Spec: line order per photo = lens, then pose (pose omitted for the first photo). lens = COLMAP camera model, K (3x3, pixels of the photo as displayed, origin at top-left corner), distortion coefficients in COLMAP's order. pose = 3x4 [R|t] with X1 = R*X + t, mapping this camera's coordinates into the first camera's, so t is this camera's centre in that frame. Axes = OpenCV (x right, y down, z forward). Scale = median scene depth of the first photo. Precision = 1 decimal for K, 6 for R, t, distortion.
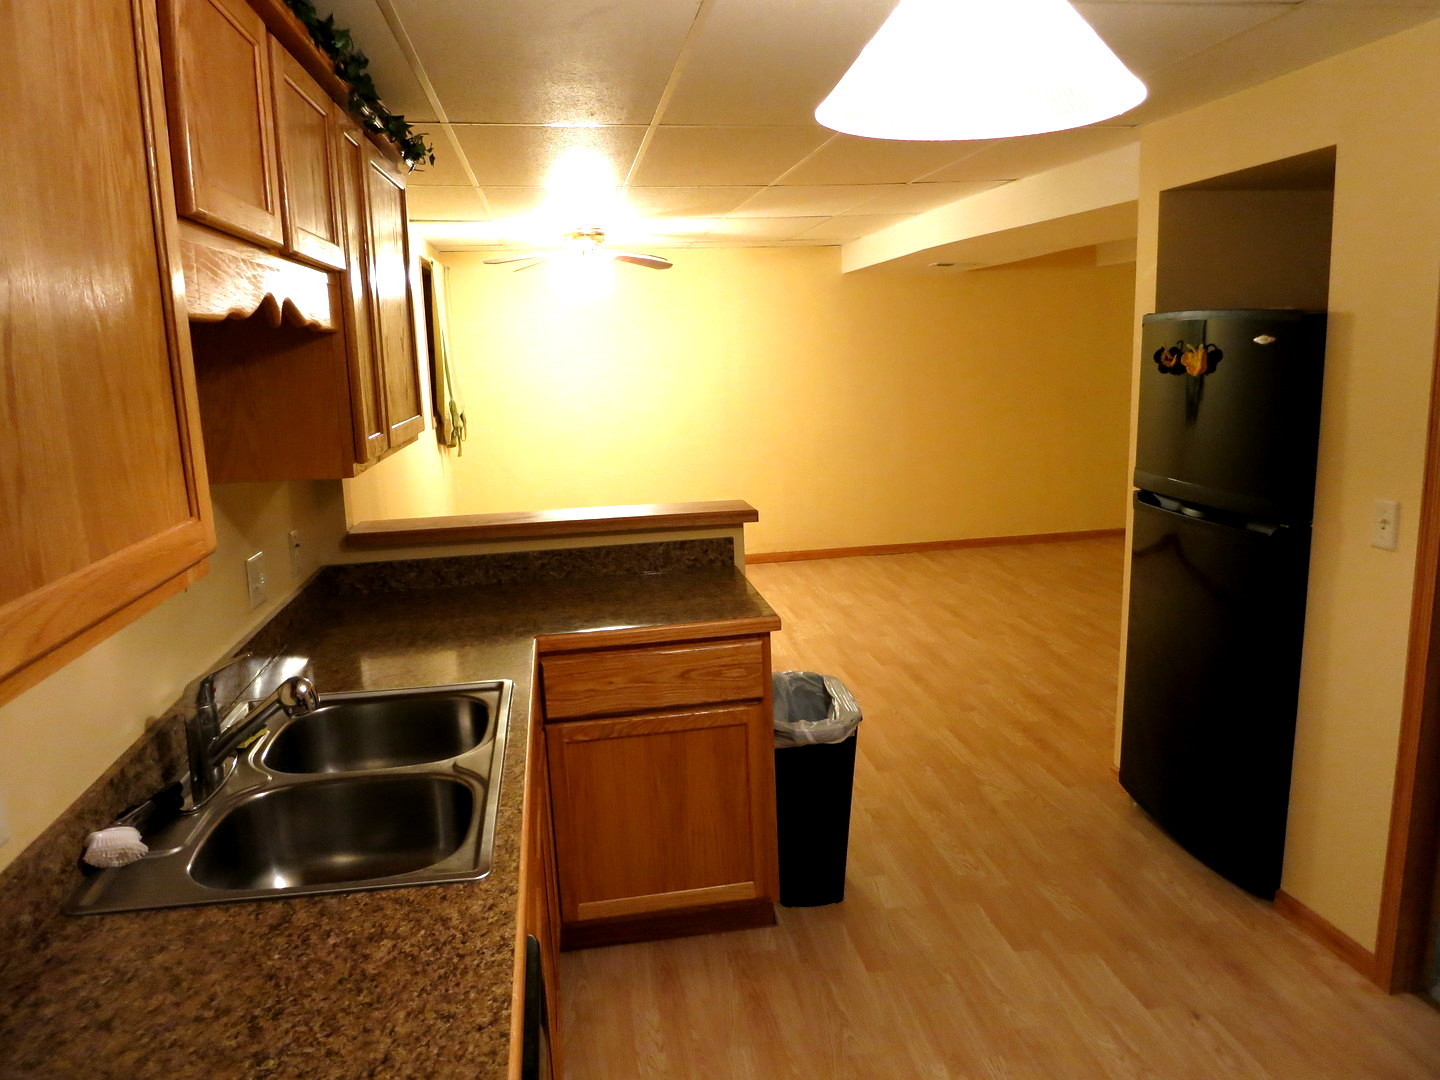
lens RADIAL K [[1009.9, 0, 722.1], [0, 1009.9, 537.4], [0, 0, 1]] dist [-0.044125, -0.004119]
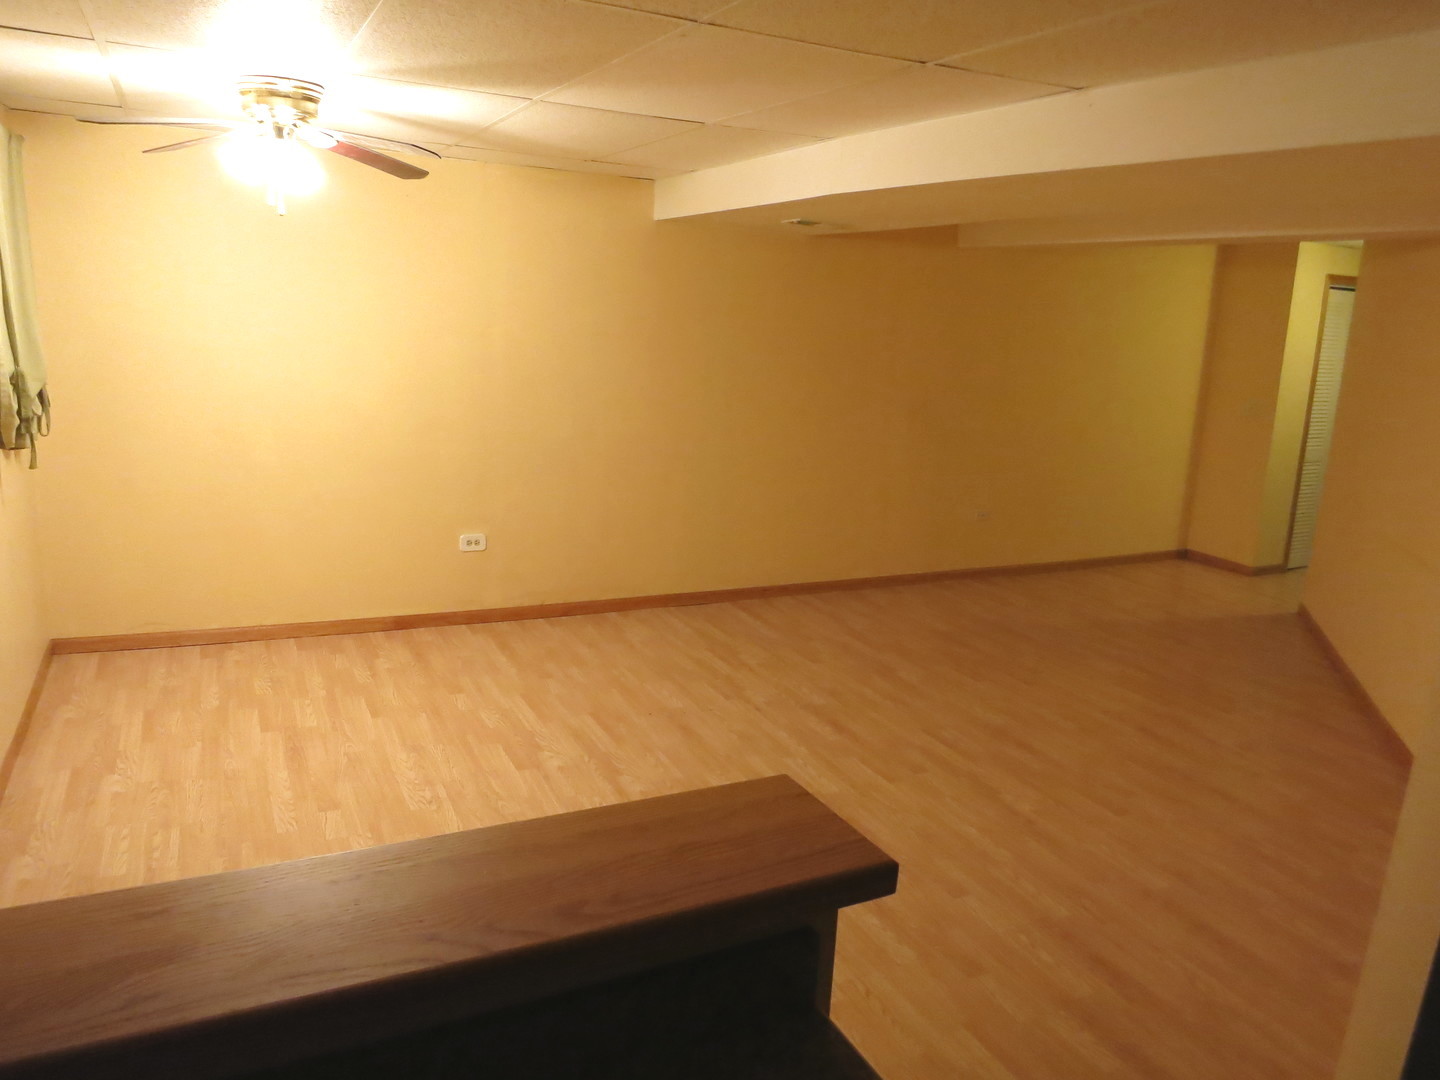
lens RADIAL K [[1009.9, 0, 718.2], [0, 1009.9, 537.2], [0, 0, 1]] dist [-0.044125, -0.004119]
pose [[0.950263, 0.018486, 0.310900, -0.064315], [-0.030540, 0.998957, 0.033948, -0.073399], [-0.309948, -0.041755, 0.949836, 0.347422]]
